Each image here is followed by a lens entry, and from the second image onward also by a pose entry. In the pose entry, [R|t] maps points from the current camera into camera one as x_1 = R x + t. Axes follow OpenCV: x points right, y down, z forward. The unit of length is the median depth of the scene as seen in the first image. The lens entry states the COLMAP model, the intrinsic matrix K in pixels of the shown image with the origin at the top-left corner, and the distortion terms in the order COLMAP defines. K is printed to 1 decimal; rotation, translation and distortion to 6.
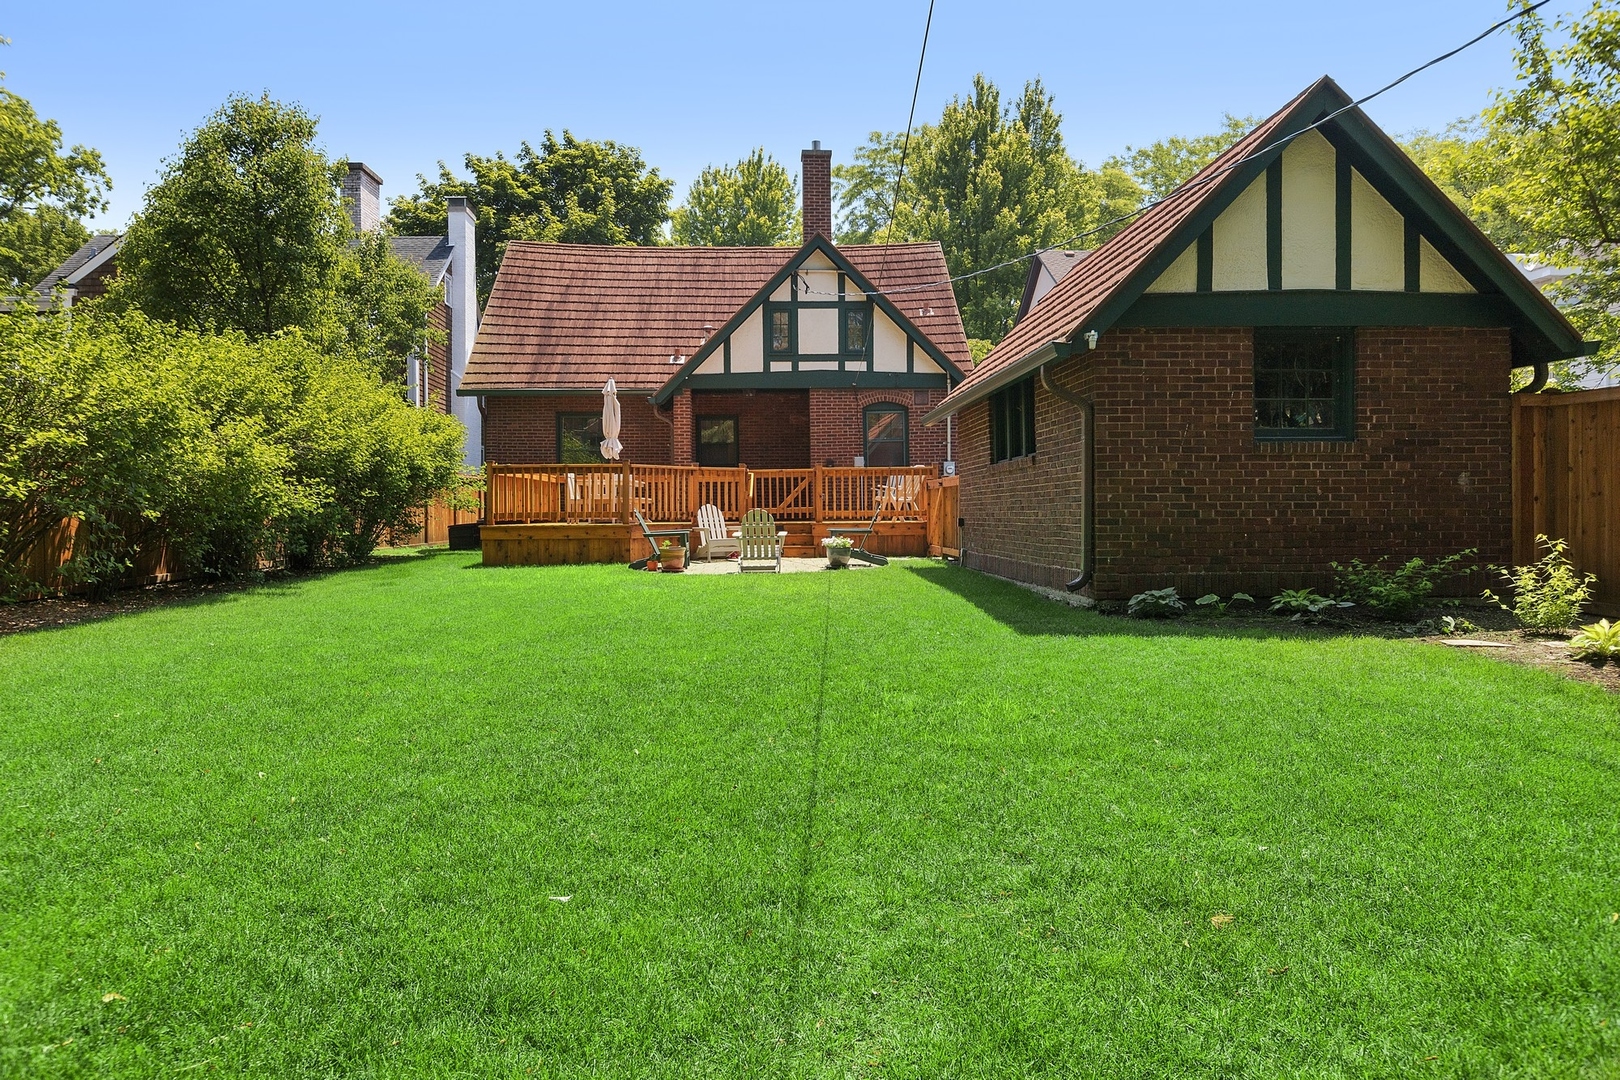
lens RADIAL K [[1082.6, 0, 810.0], [0, 1082.6, 540.0], [0, 0, 1]] dist [-0.000906, -0.002563]
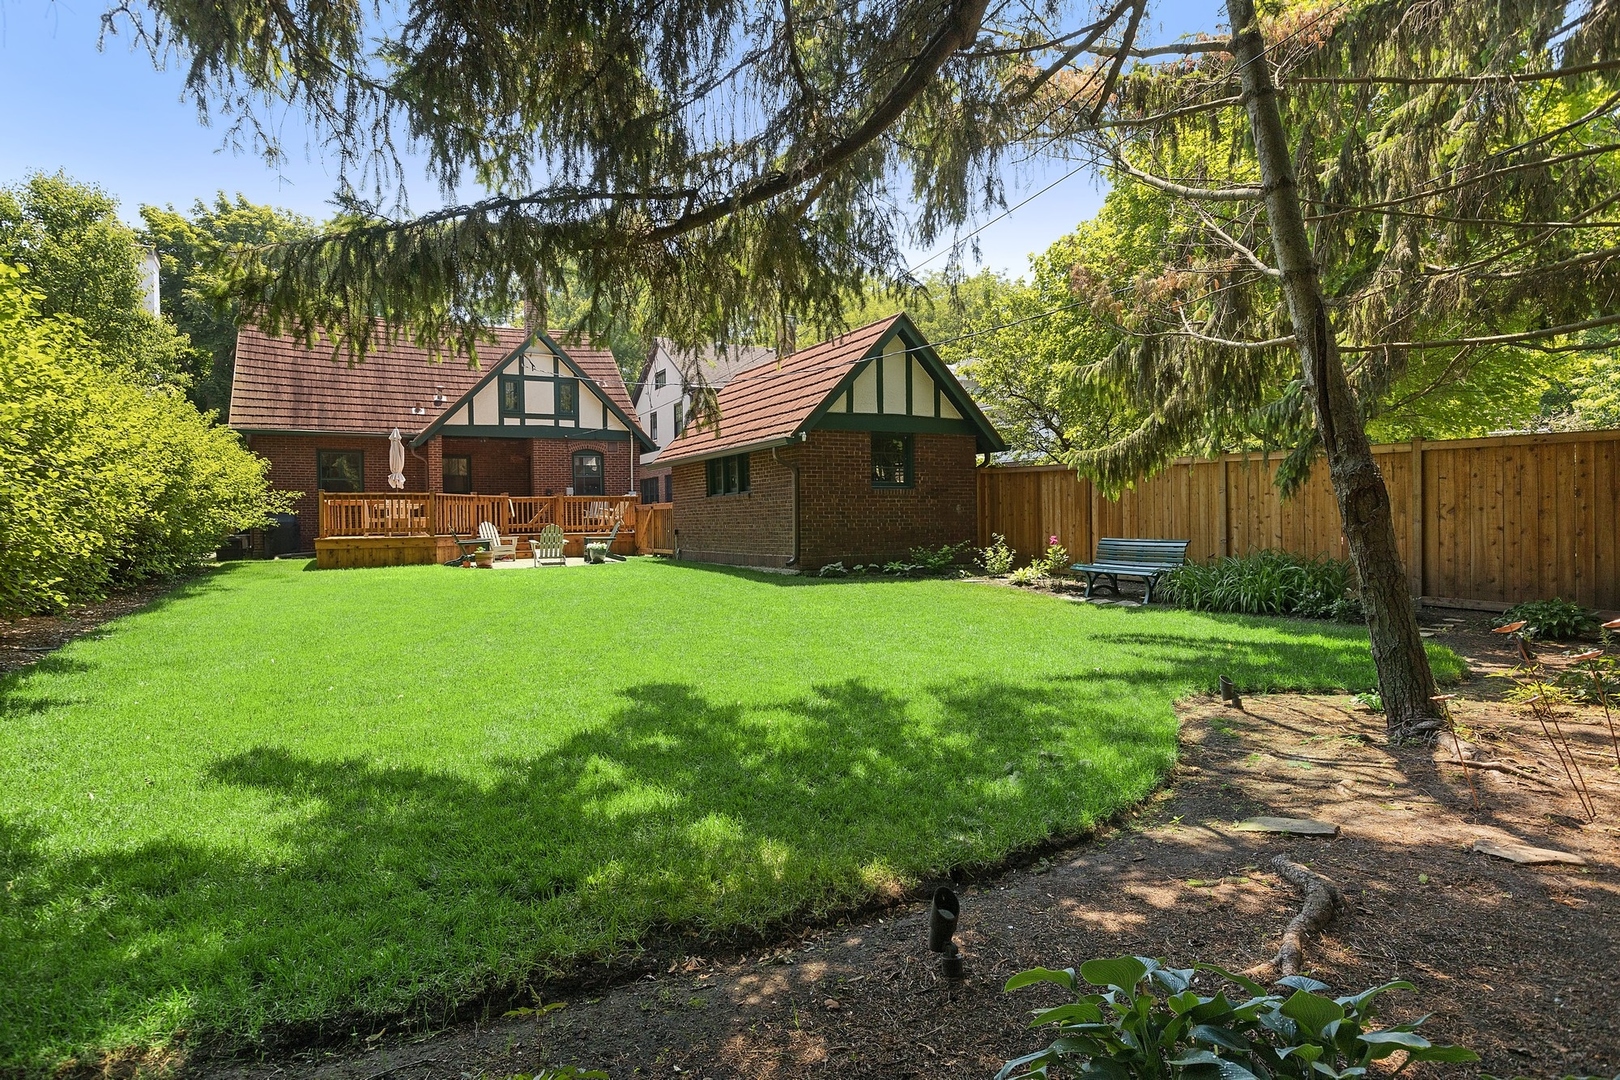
lens RADIAL K [[908.9, 0, 810.0], [0, 908.9, 540.0], [0, 0, 1]] dist [-0.002232, -0.000346]
pose [[0.903279, -0.013790, 0.428833, -0.182375], [0.018748, 0.999797, -0.007339, 0.006012], [-0.428645, 0.014669, 0.903354, -0.205146]]
